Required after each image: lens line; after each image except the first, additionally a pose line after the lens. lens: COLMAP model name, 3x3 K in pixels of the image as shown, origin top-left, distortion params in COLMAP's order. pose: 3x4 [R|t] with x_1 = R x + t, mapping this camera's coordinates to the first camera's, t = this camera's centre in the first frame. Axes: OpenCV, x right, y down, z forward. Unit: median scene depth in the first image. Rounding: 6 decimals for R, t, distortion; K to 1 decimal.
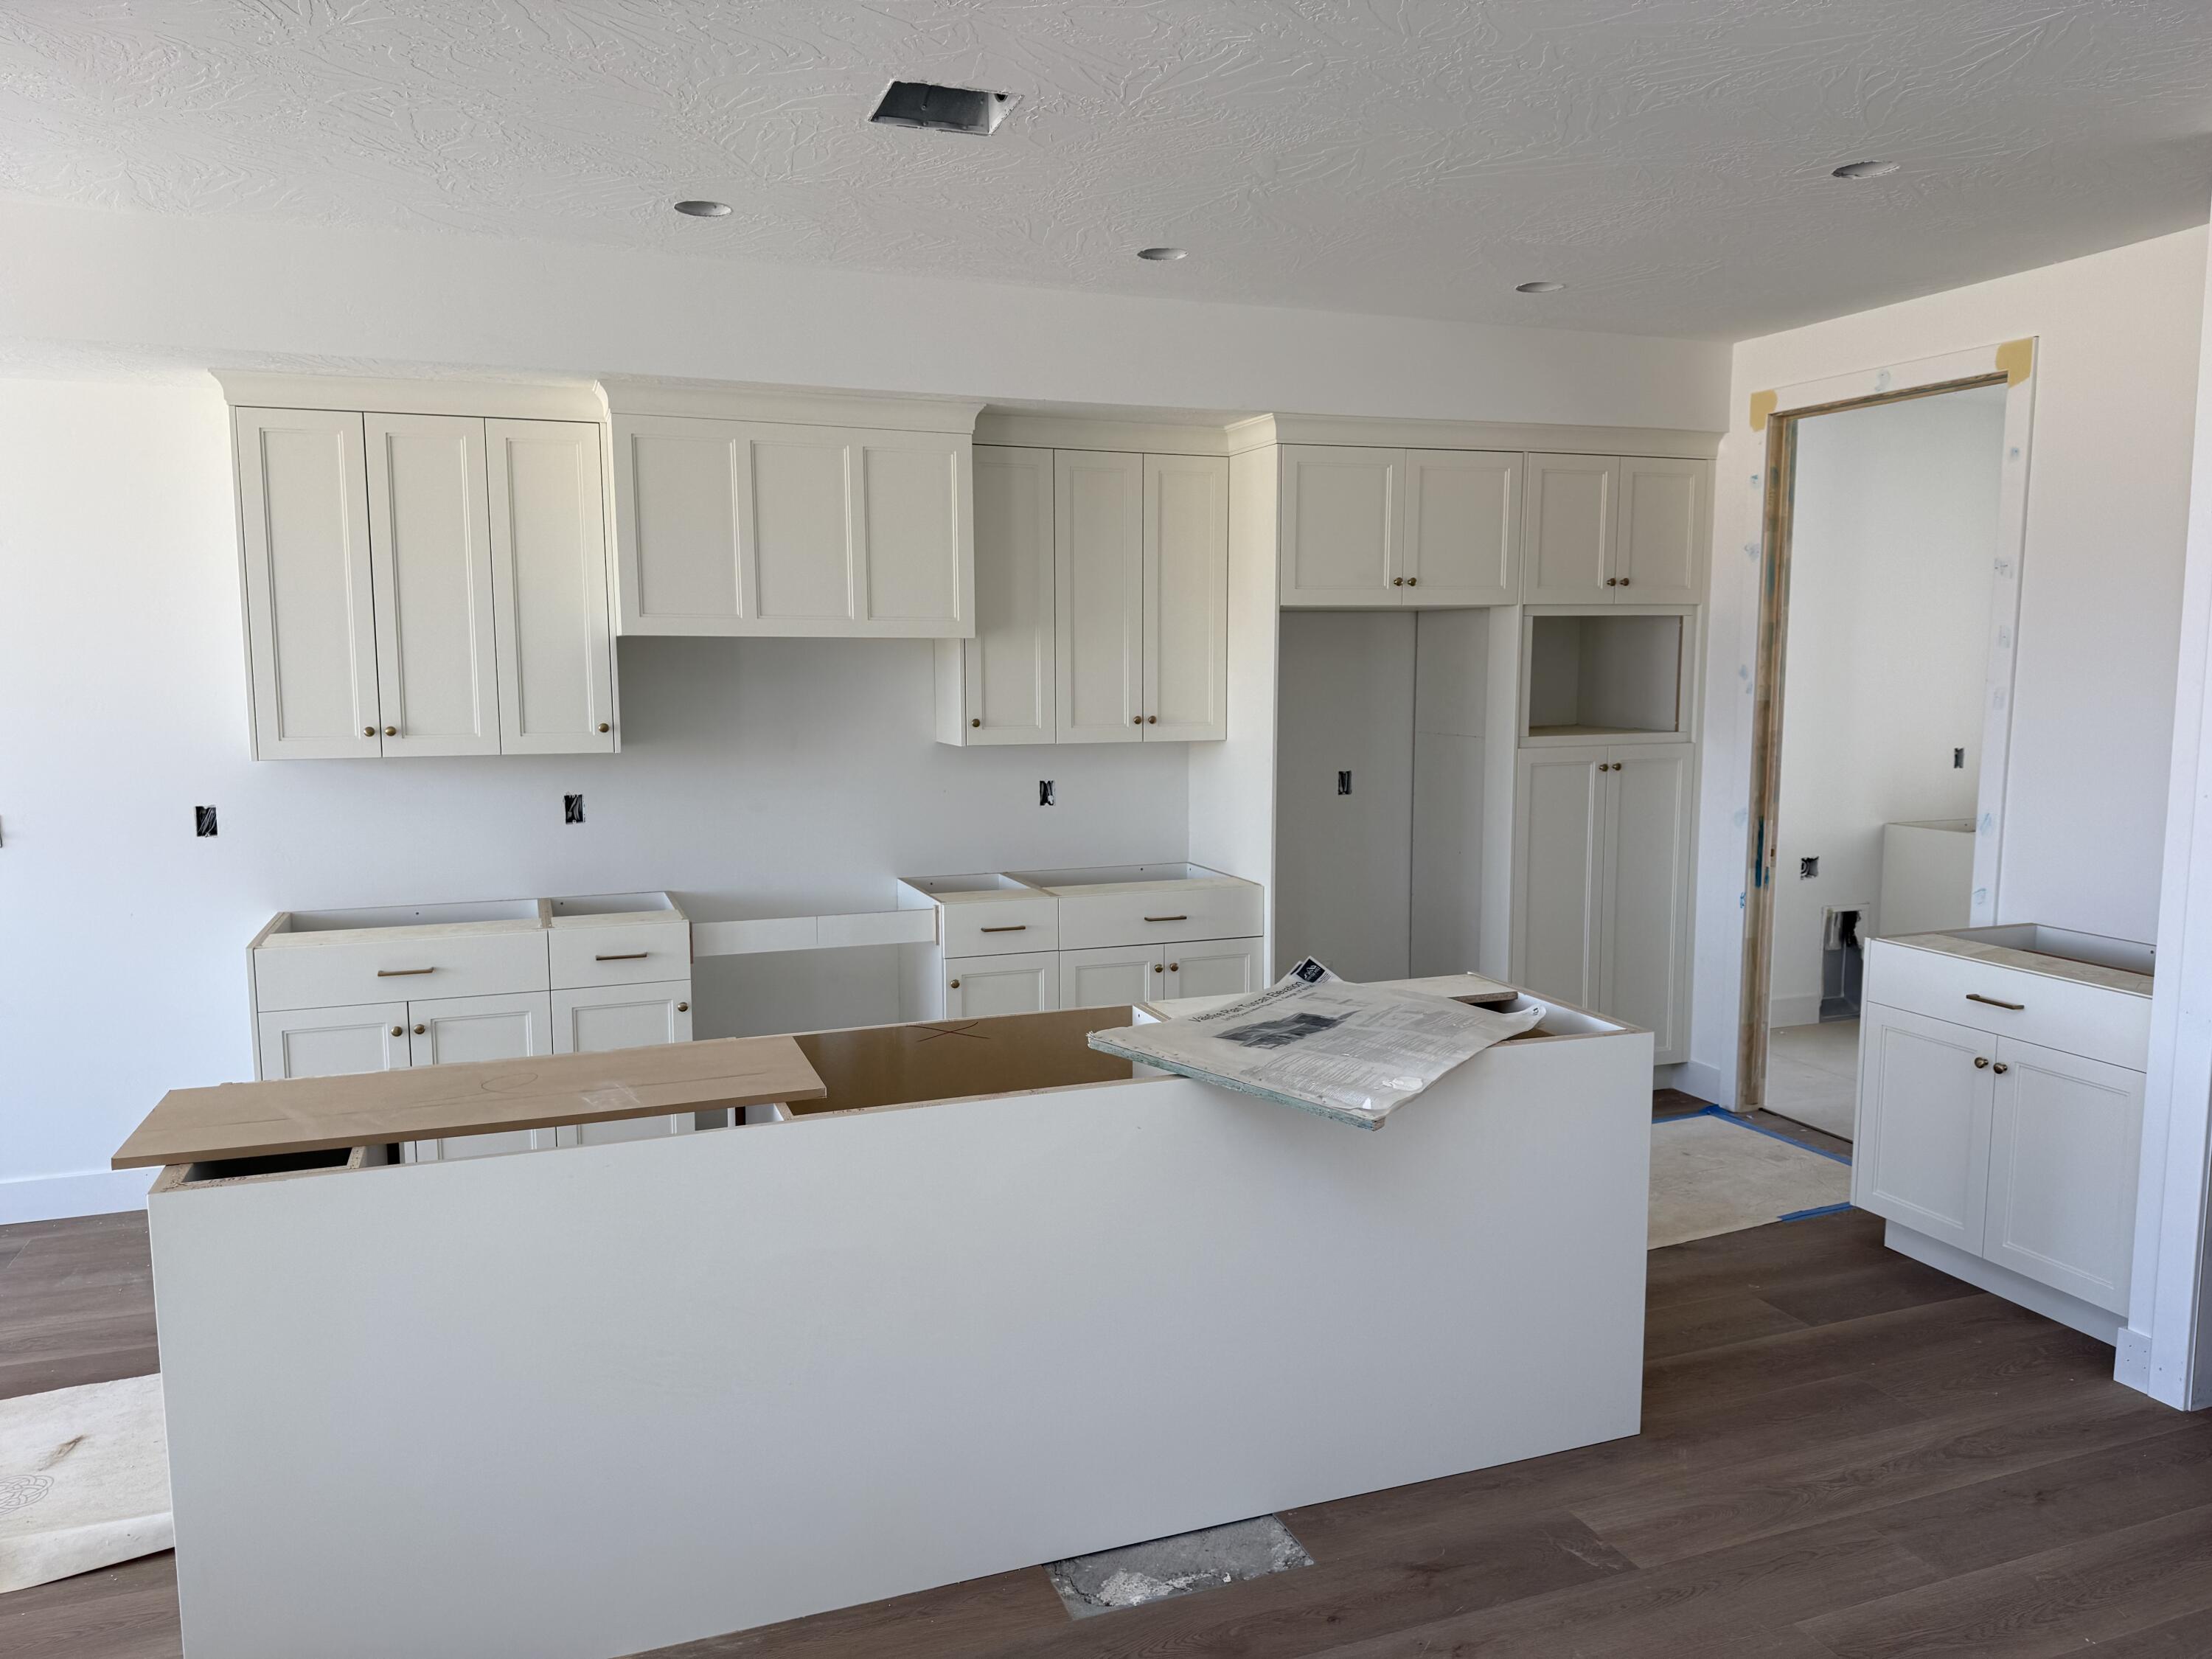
lens RADIAL K [[1549.6, 0, 1106.0], [0, 1549.6, 829.5], [0, 0, 1]] dist [0.069929, -0.085821]
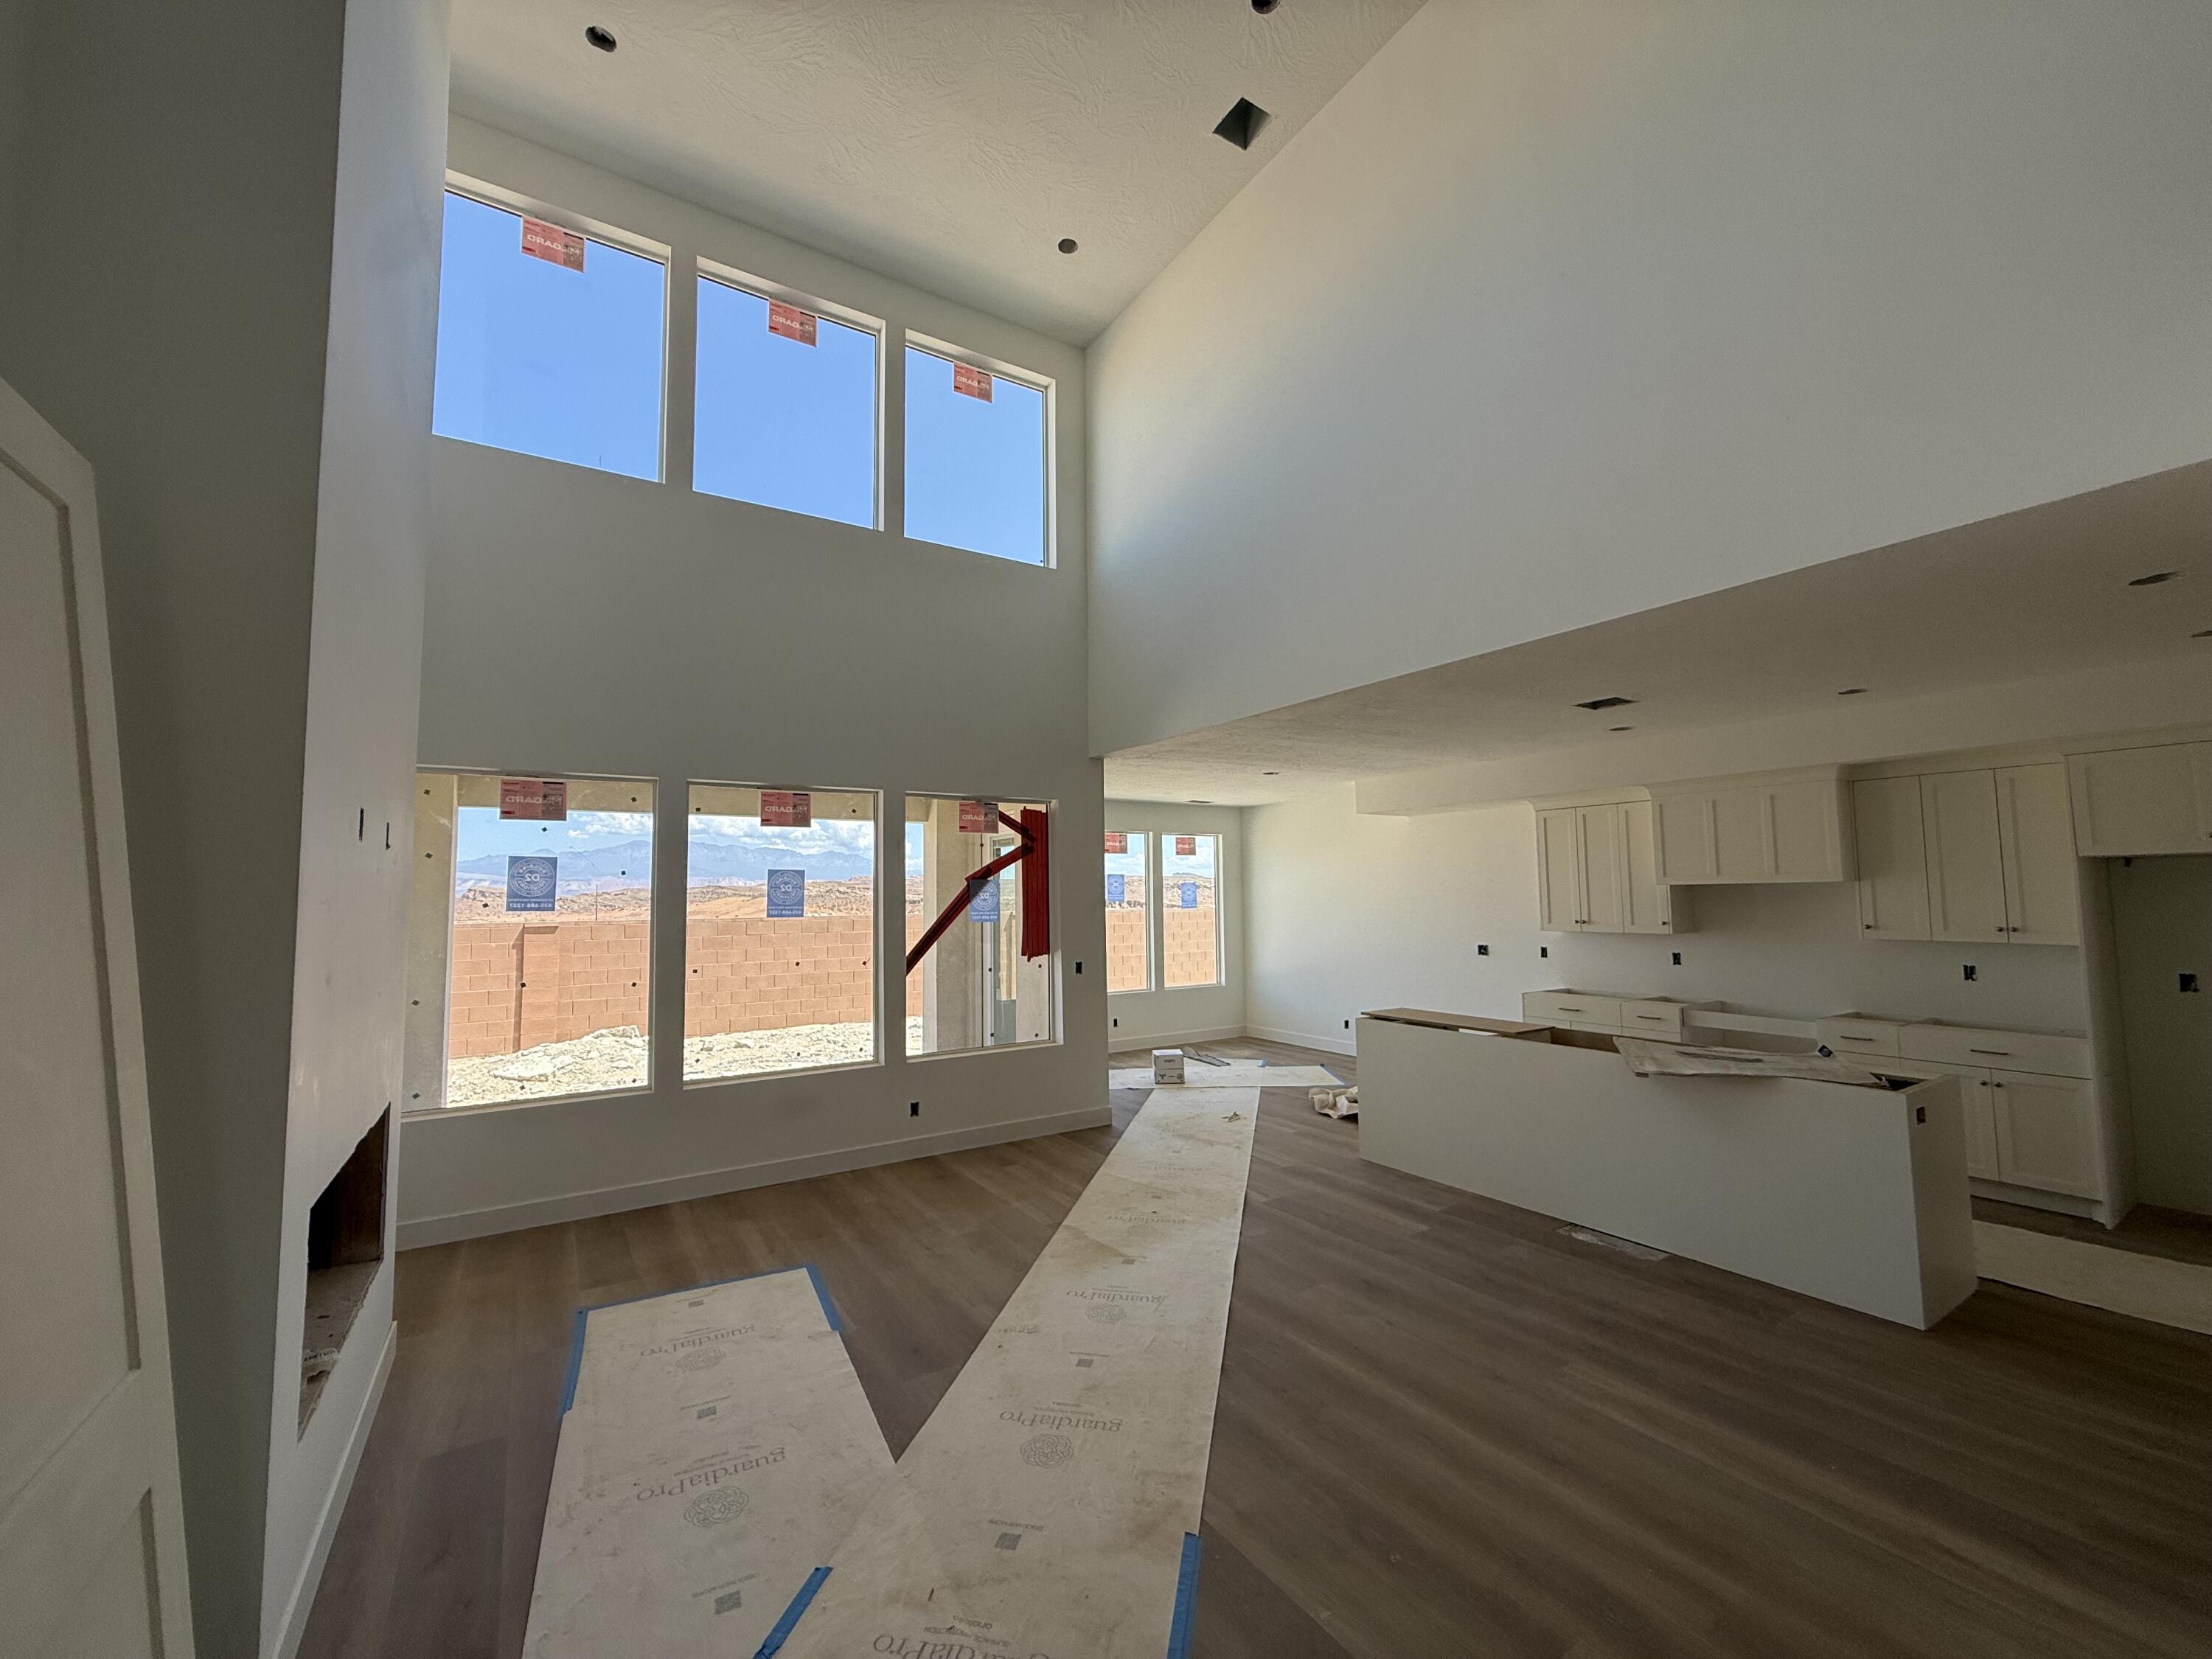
lens RADIAL K [[881.4, 0, 1099.6], [0, 881.4, 831.2], [0, 0, 1]] dist [0.003325, -0.000046]
pose [[0.201994, -0.074884, -0.976520, 0.927323], [-0.100831, 0.990184, -0.096789, 0.014735], [0.974182, 0.118014, 0.192461, -0.130271]]
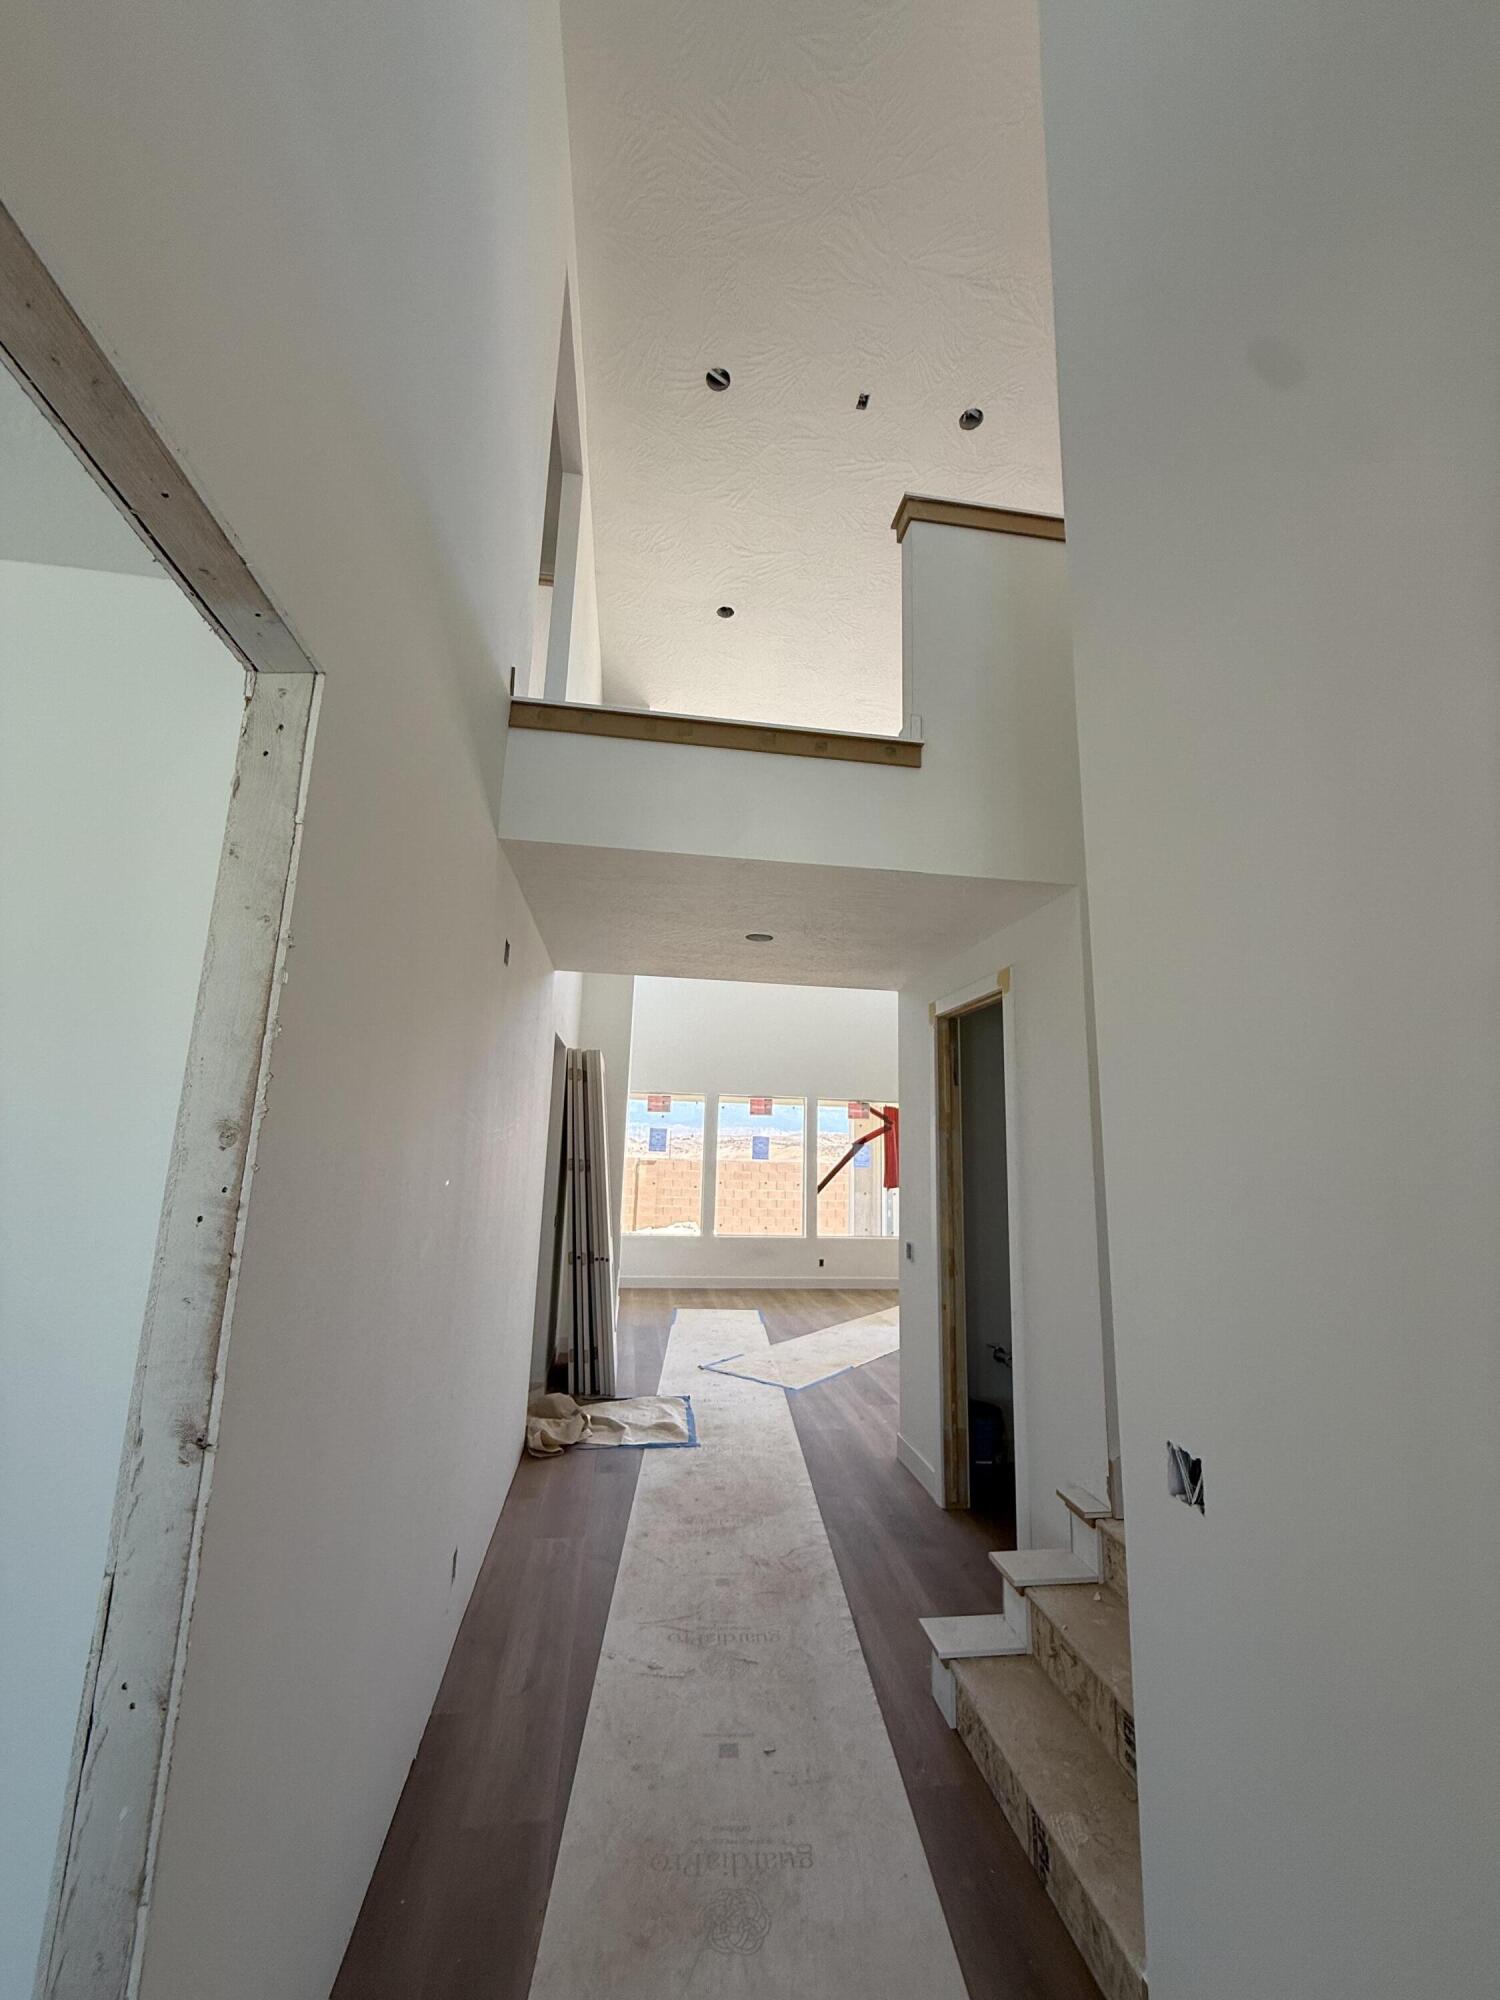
lens RADIAL K [[797.0, 0, 750.0], [0, 797.0, 1000.0], [0, 0, 1]] dist [0.003325, -0.000046]
pose [[-0.212554, -0.184469, -0.959579, 1.995896], [-0.143264, 0.977290, -0.156140, -0.030646], [0.966590, 0.104285, -0.234154, 0.174963]]
